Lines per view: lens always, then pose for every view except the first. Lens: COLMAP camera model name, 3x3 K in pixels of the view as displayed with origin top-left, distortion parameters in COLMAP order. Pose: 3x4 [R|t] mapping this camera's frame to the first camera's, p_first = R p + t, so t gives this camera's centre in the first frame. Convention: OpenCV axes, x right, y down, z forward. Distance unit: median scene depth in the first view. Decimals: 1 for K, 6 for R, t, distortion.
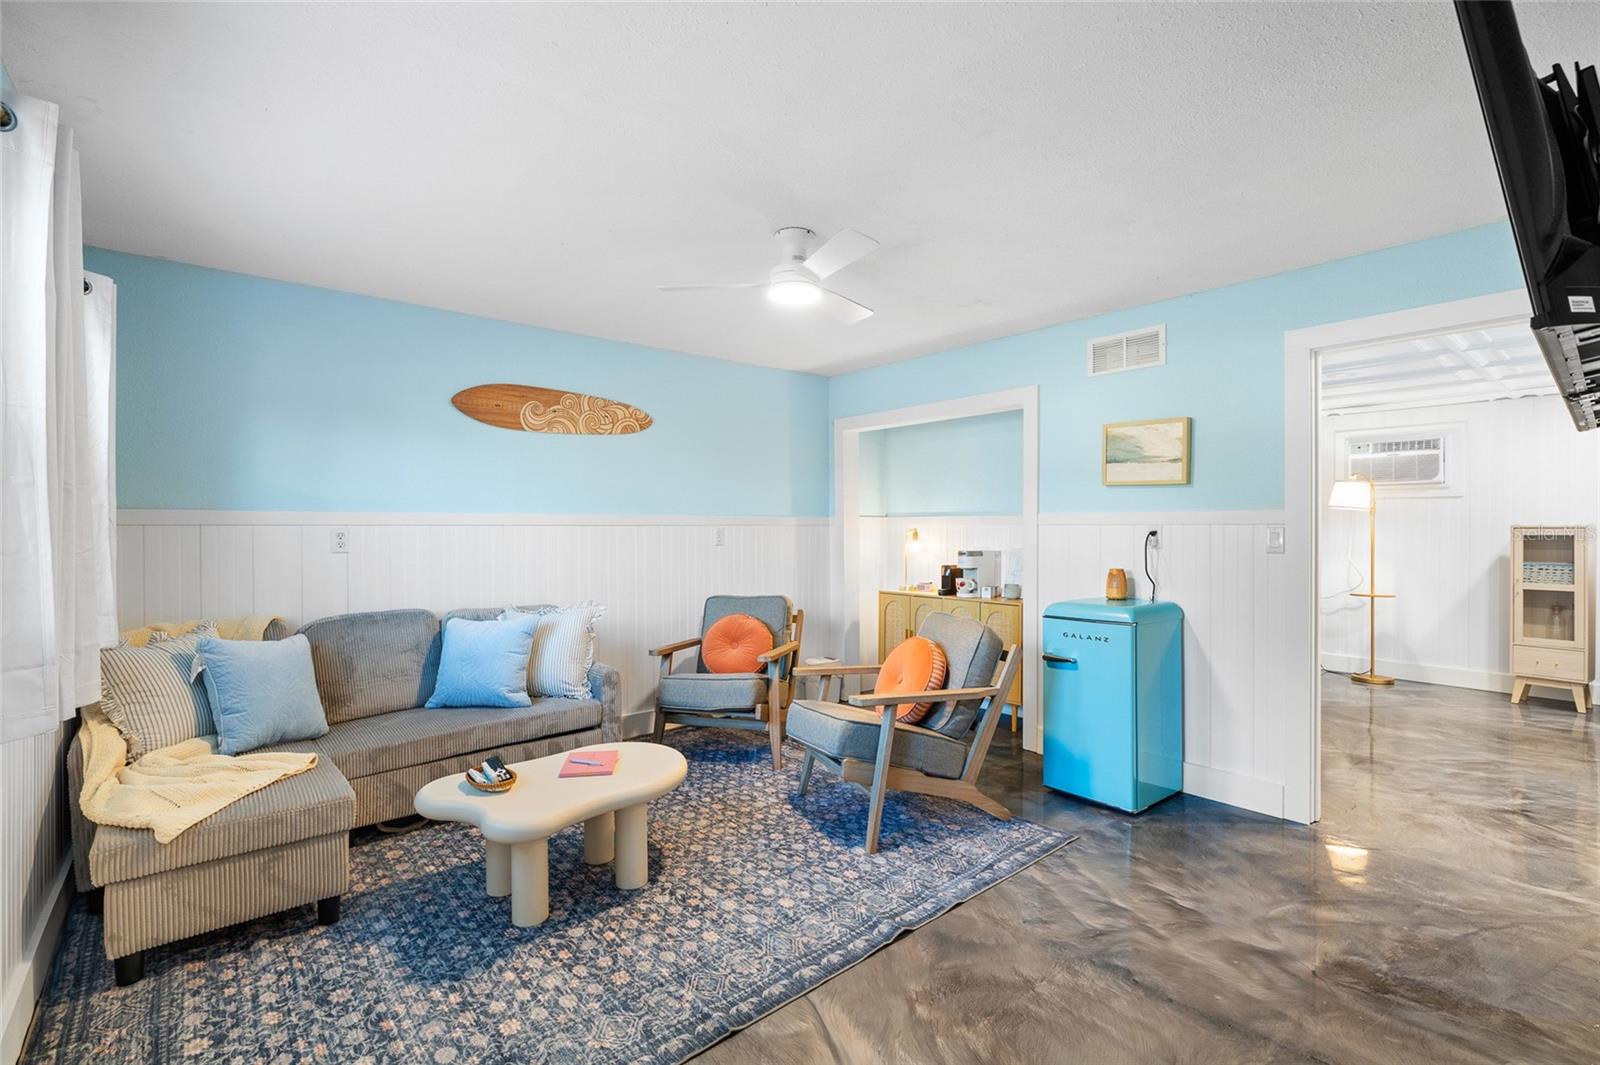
lens RADIAL K [[724.0, 0, 804.0], [0, 724.0, 529.4], [0, 0, 1]] dist [-0.002841, 0.000686]
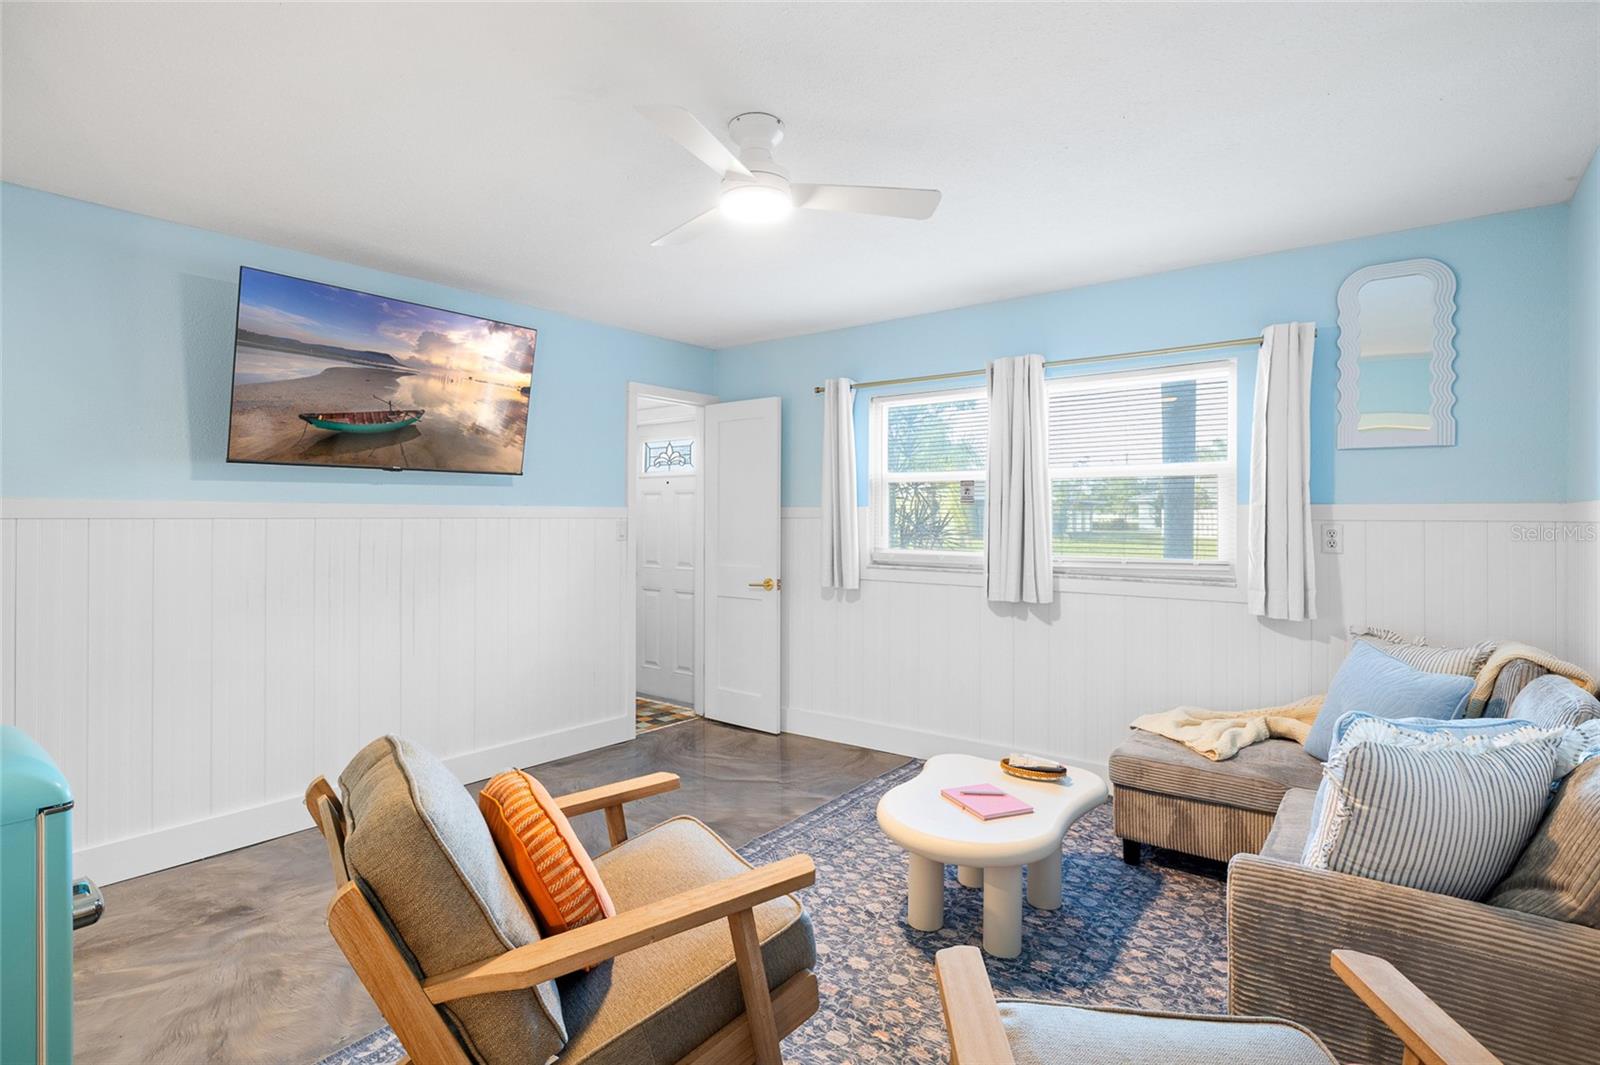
lens RADIAL K [[795.6, 0, 811.2], [0, 795.6, 524.4], [0, 0, 1]] dist [0.001324, 0.000209]
pose [[-0.974976, -0.002795, -0.222293, 0.092357], [-0.005298, 0.999929, 0.010661, -0.008810], [0.222247, 0.011571, -0.974922, 1.499890]]
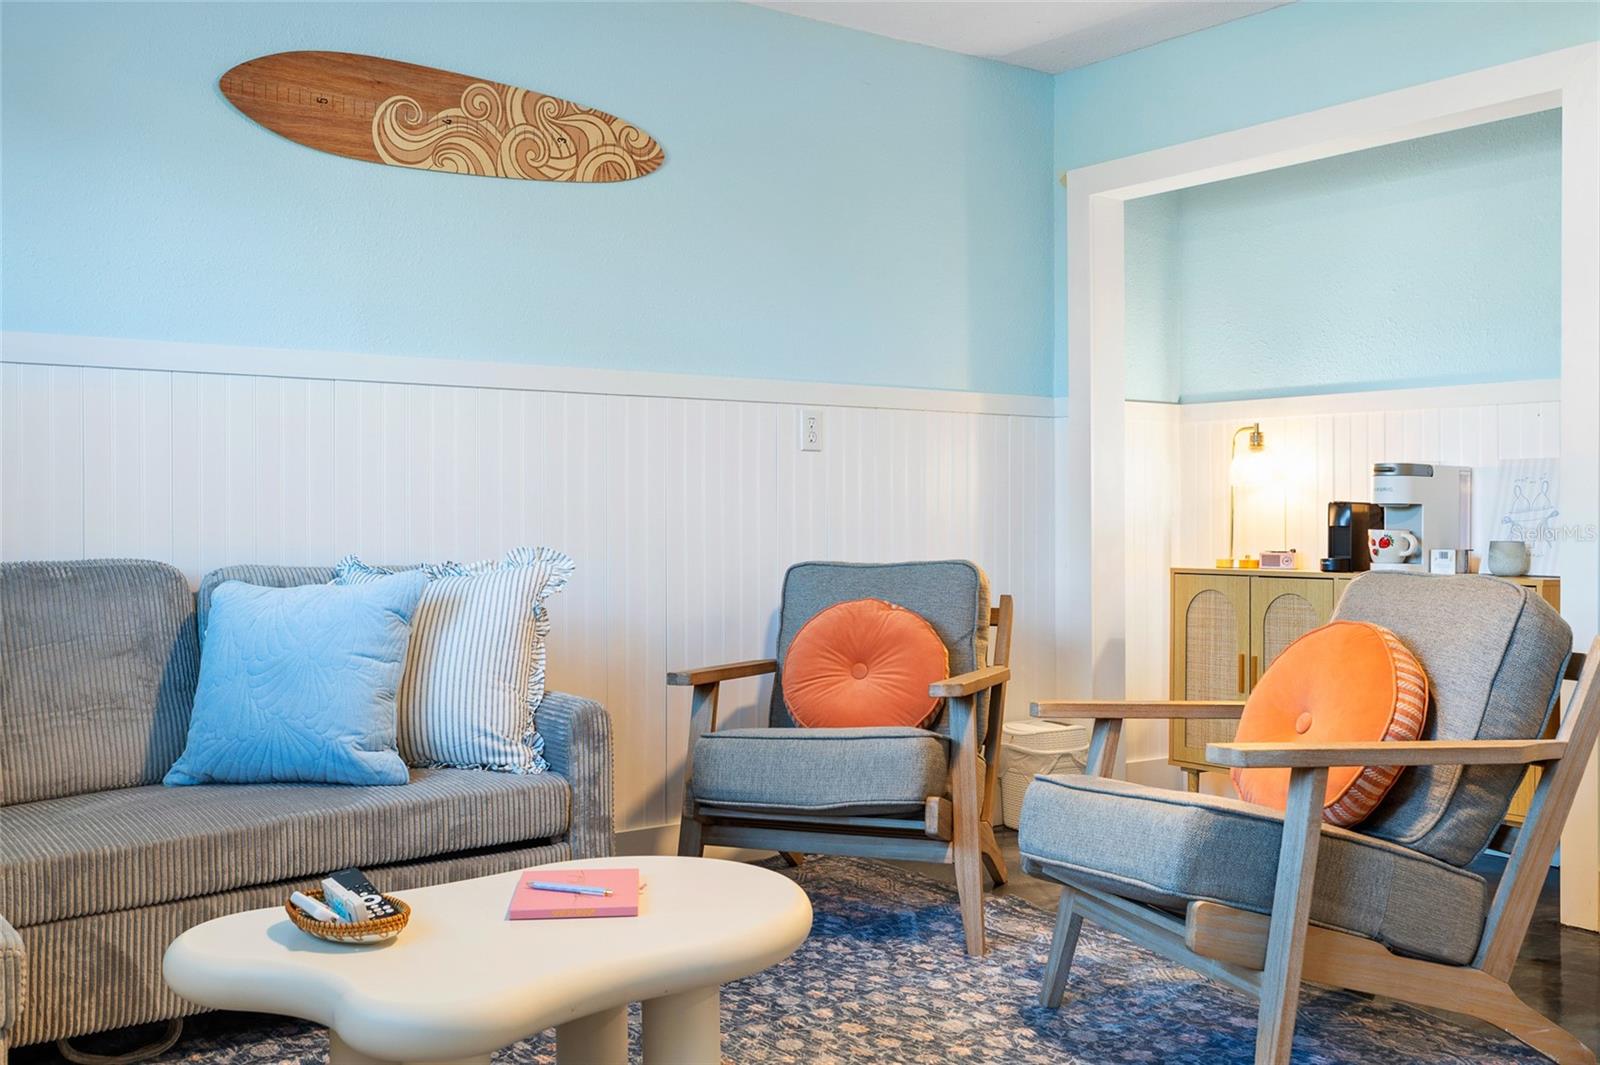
lens RADIAL K [[1551.3, 0, 806.1], [0, 1551.3, 510.1], [0, 0, 1]] dist [0.002508, 0.005211]
pose [[0.998129, 0.001021, -0.061133, -0.091805], [-0.001368, 0.999983, -0.005644, 0.091024], [0.061127, 0.005717, 0.998114, 0.110181]]
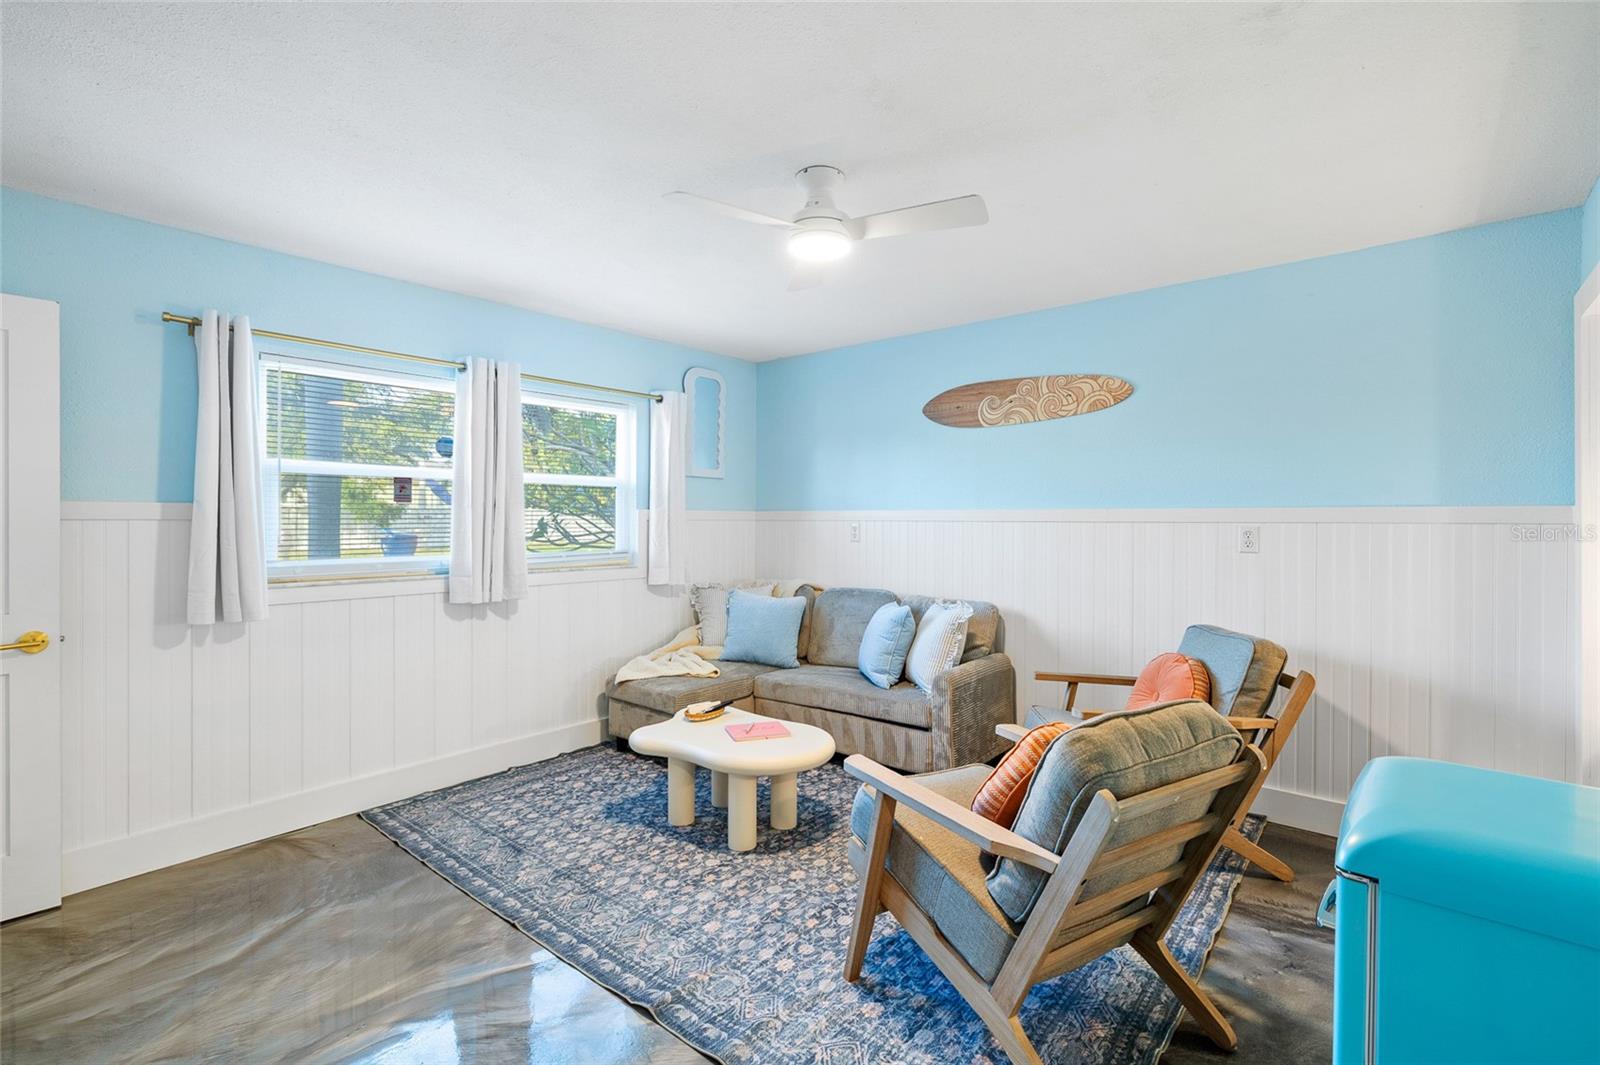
lens RADIAL K [[724.0, 0, 804.0], [0, 724.0, 529.4], [0, 0, 1]] dist [-0.002841, 0.000686]
pose [[0.165555, 0.017767, -0.986040, 0.676582], [-0.005269, 0.999839, 0.017131, -0.013085], [0.986186, 0.002360, 0.165622, 0.710761]]
